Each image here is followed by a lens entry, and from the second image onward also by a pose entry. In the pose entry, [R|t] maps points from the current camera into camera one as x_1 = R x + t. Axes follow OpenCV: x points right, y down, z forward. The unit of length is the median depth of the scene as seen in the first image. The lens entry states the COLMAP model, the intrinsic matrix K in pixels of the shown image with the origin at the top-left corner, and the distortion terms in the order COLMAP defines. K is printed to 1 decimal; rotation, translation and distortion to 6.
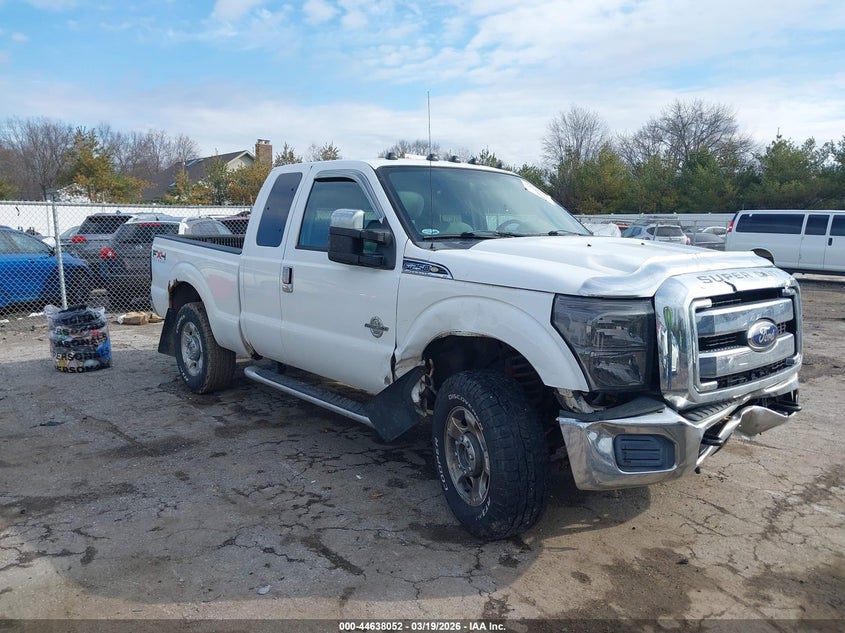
lens RADIAL K [[682.1, 0, 422.5], [0, 682.1, 316.5], [0, 0, 1]] dist [0.002606, -0.001675]
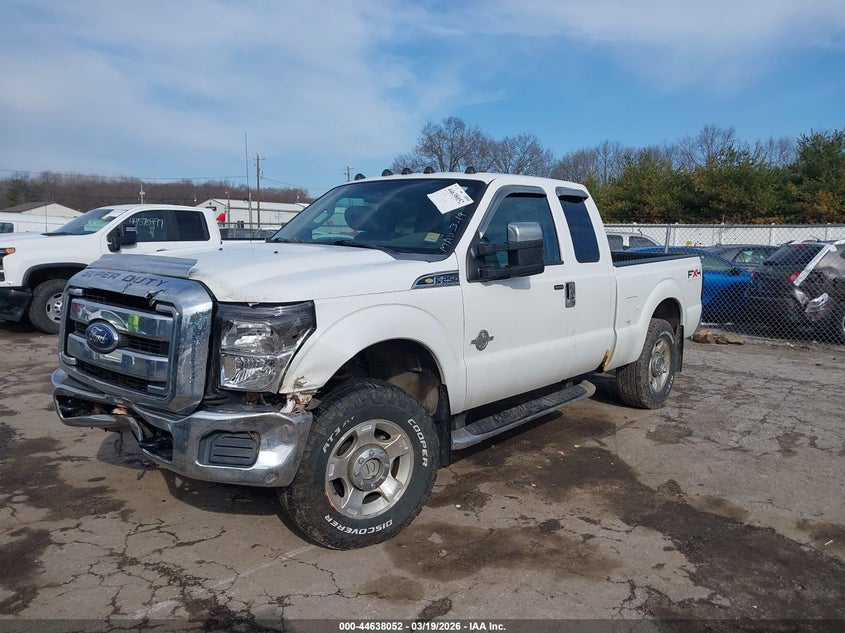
lens RADIAL K [[682.1, 0, 422.5], [0, 682.1, 316.5], [0, 0, 1]] dist [0.002606, -0.001675]
pose [[0.149190, 0.135850, -0.979432, 1.400869], [-0.169819, 0.979321, 0.109967, -0.175141], [0.974117, 0.149920, 0.169175, 1.160342]]
